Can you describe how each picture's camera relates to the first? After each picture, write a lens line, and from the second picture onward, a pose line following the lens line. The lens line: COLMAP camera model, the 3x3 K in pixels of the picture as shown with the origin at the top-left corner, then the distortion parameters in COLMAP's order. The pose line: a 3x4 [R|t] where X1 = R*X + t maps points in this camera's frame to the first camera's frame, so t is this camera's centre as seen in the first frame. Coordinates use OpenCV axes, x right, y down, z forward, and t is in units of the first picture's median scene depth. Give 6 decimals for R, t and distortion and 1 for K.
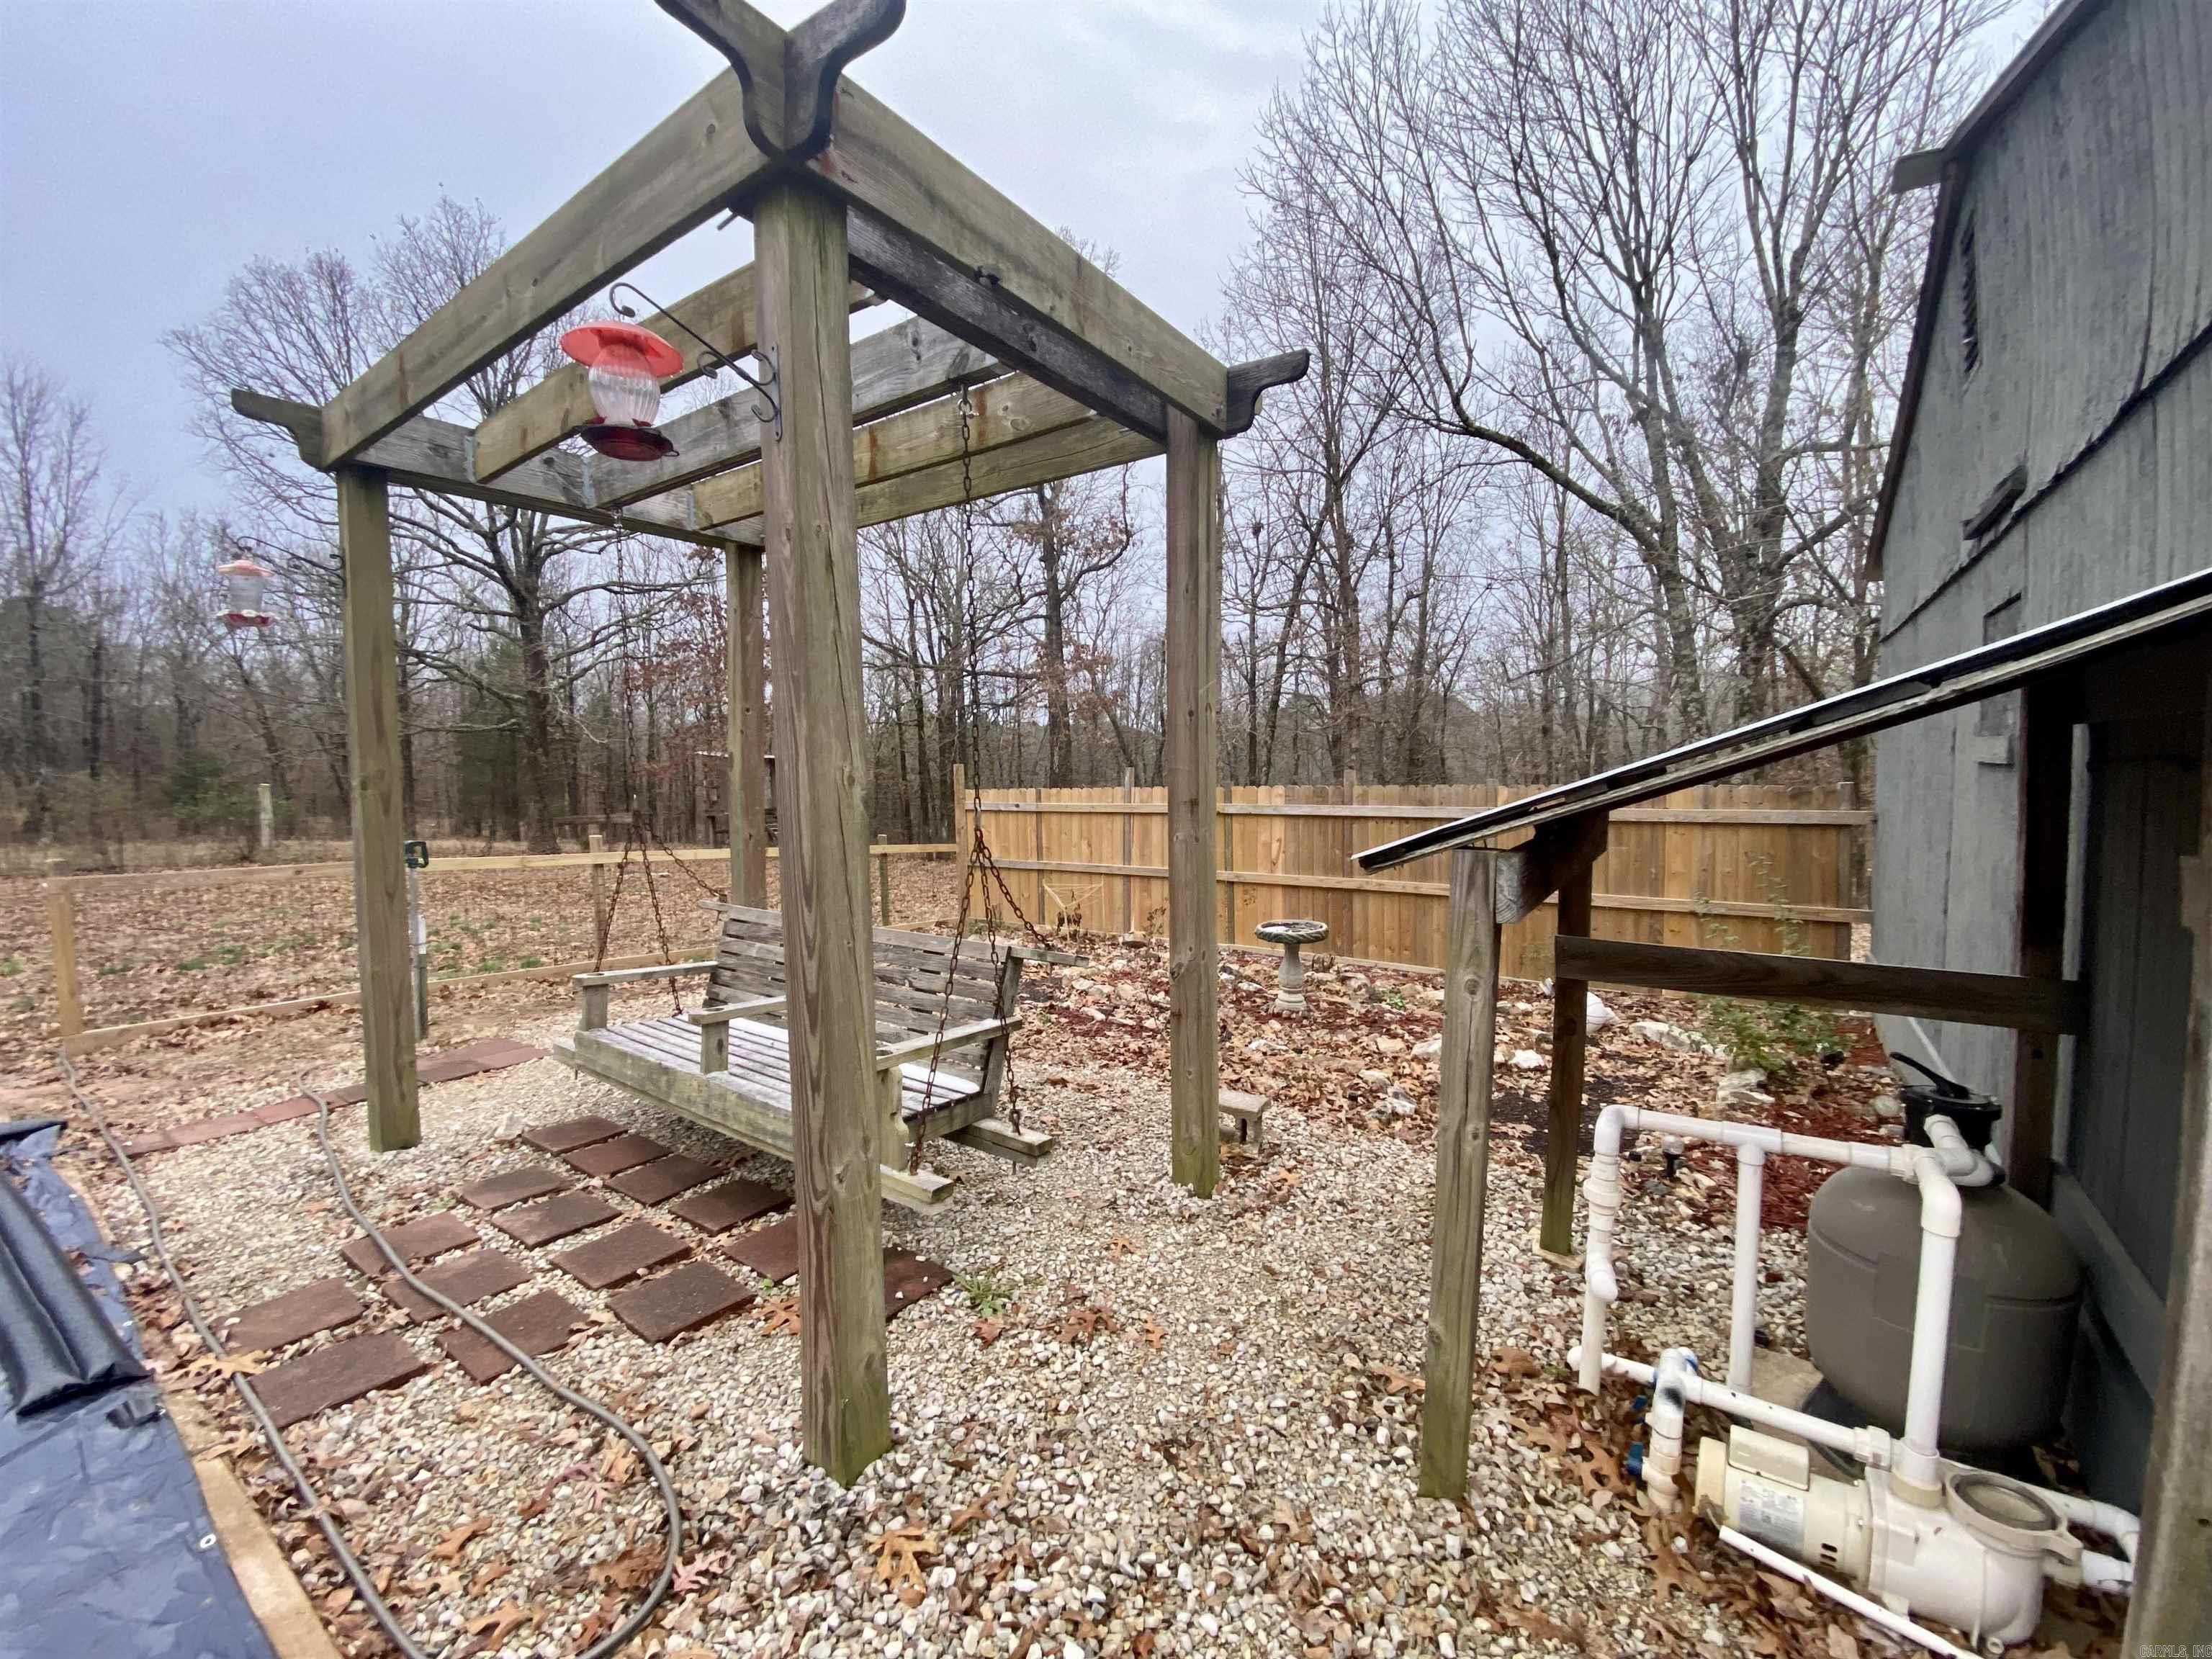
lens RADIAL K [[903.6, 0, 1106.0], [0, 903.6, 829.5], [0, 0, 1]] dist [0.039838, -0.023962]
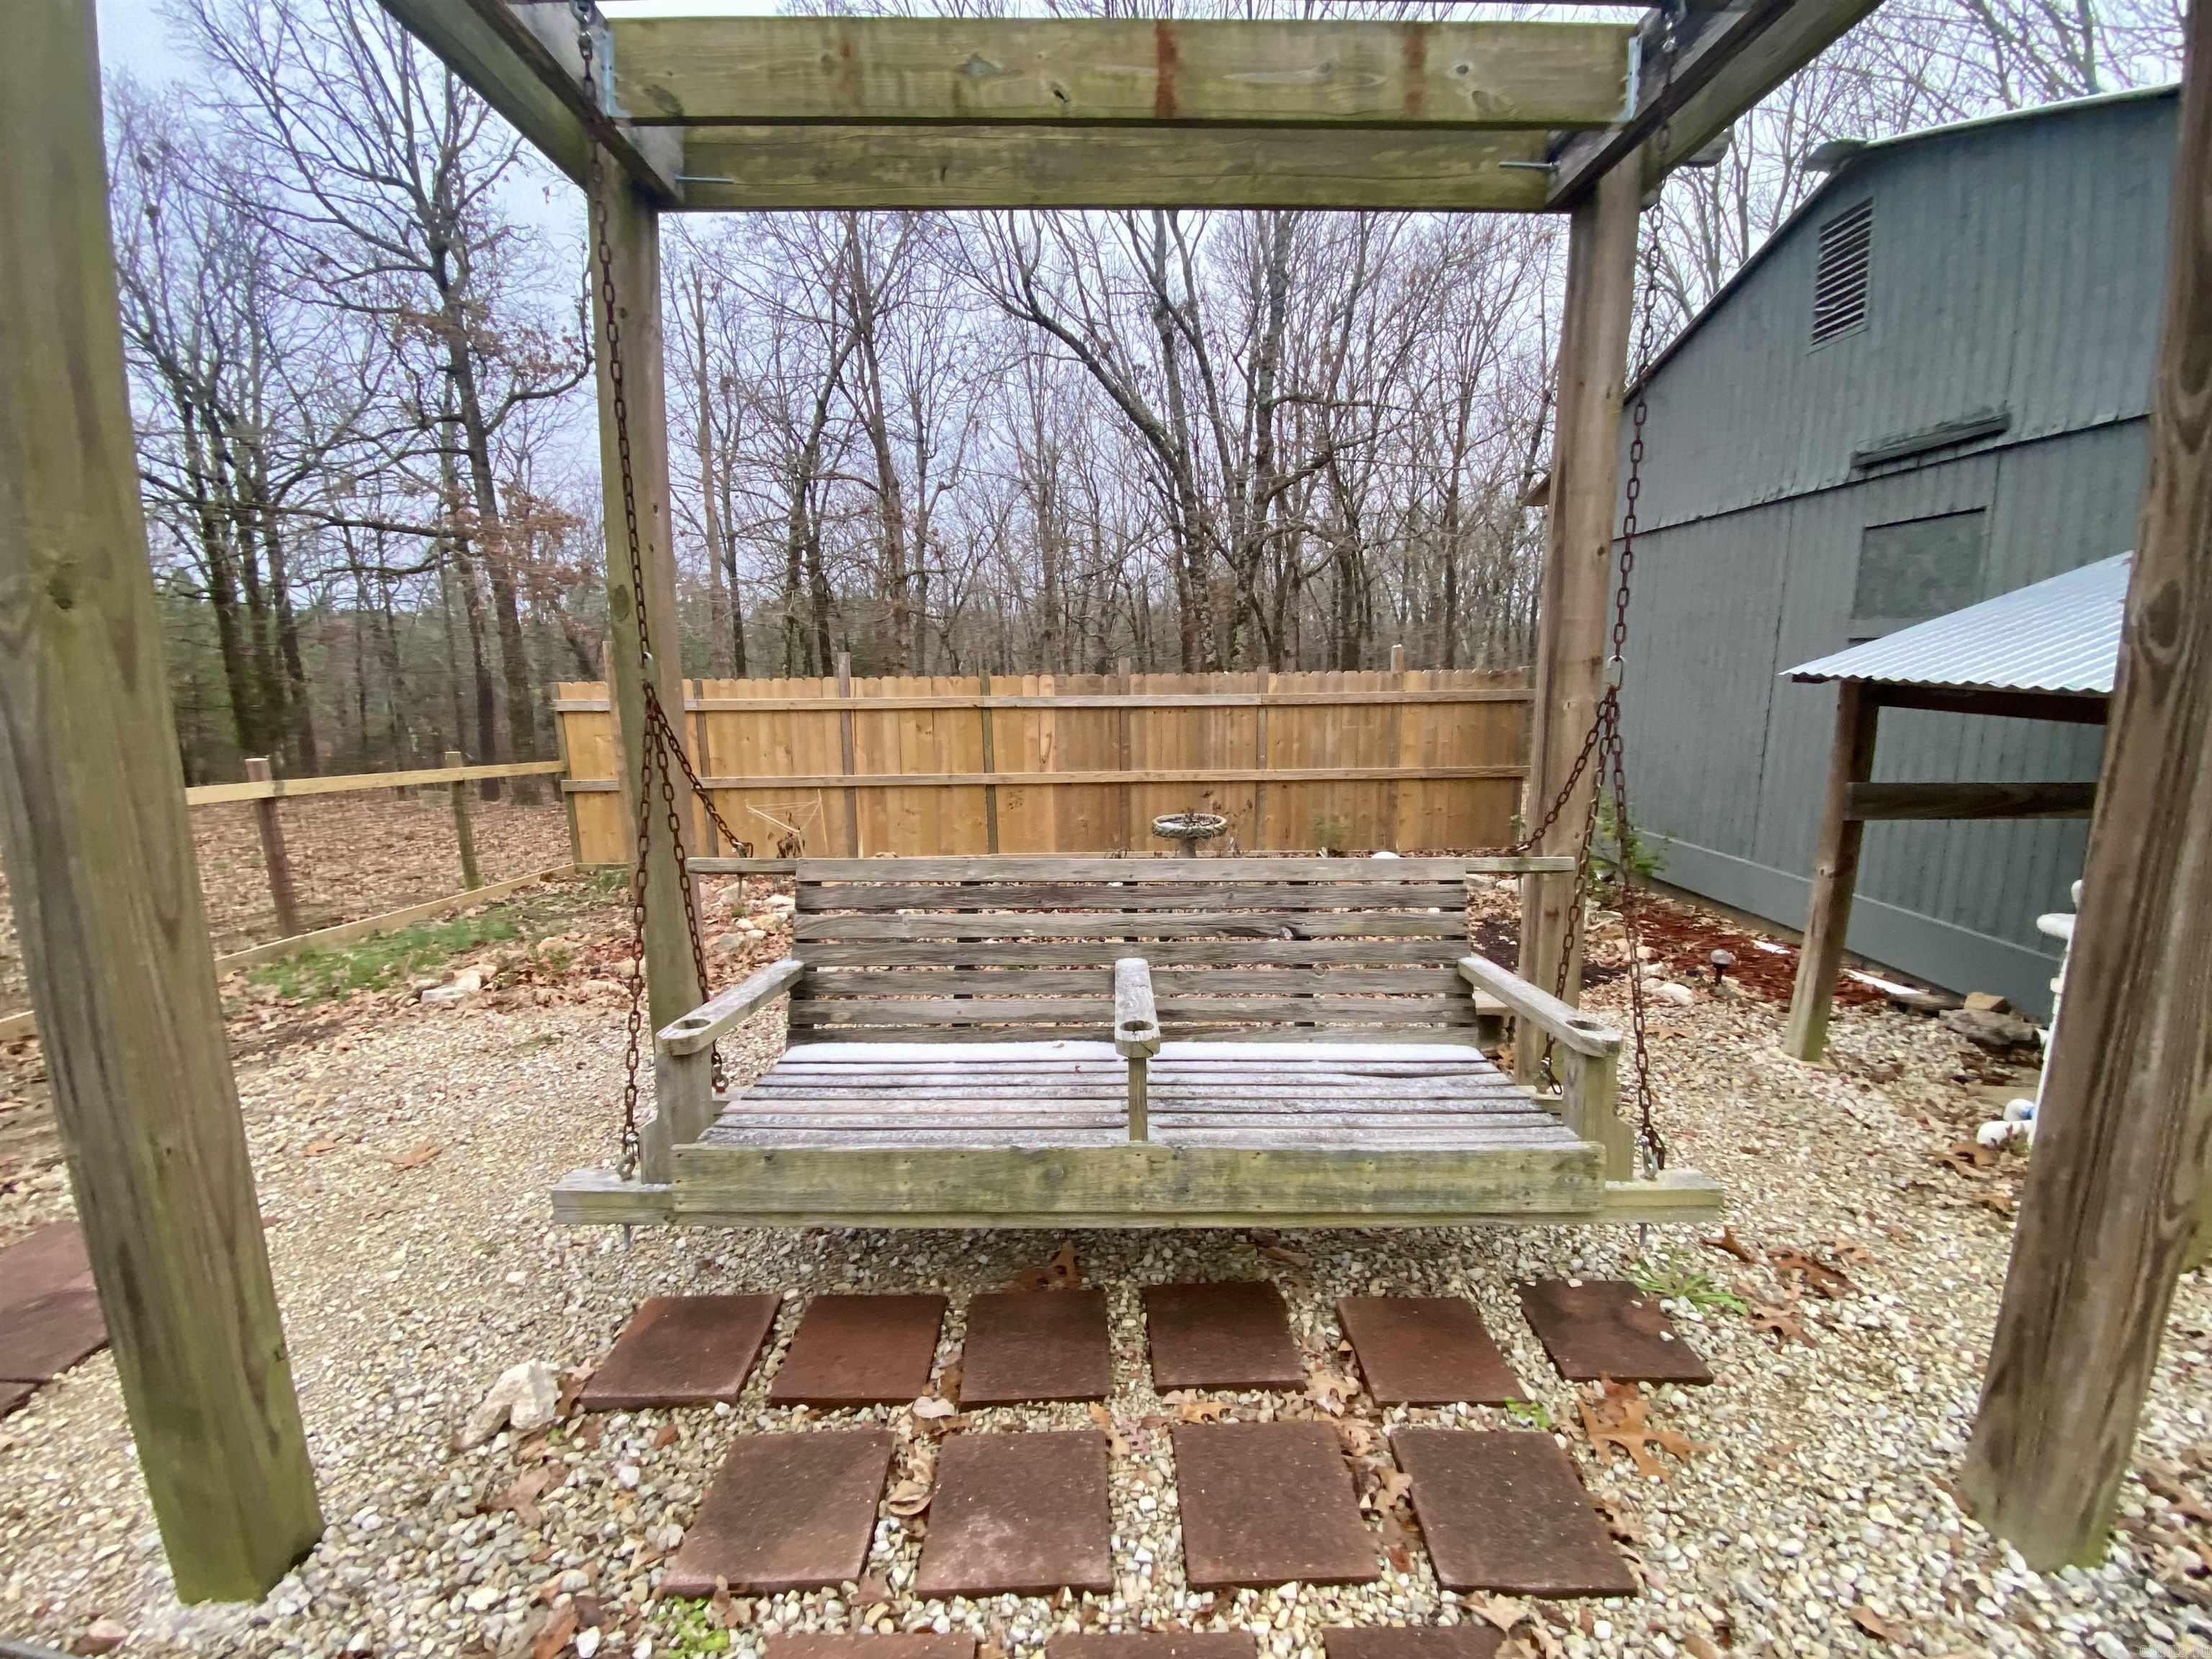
lens RADIAL K [[903.6, 0, 1106.0], [0, 903.6, 829.5], [0, 0, 1]] dist [0.039838, -0.023962]
pose [[0.803571, -0.097956, 0.587093, -0.295346], [0.038776, 0.992885, 0.112588, 0.005603], [-0.593945, -0.067707, 0.801652, 0.220499]]
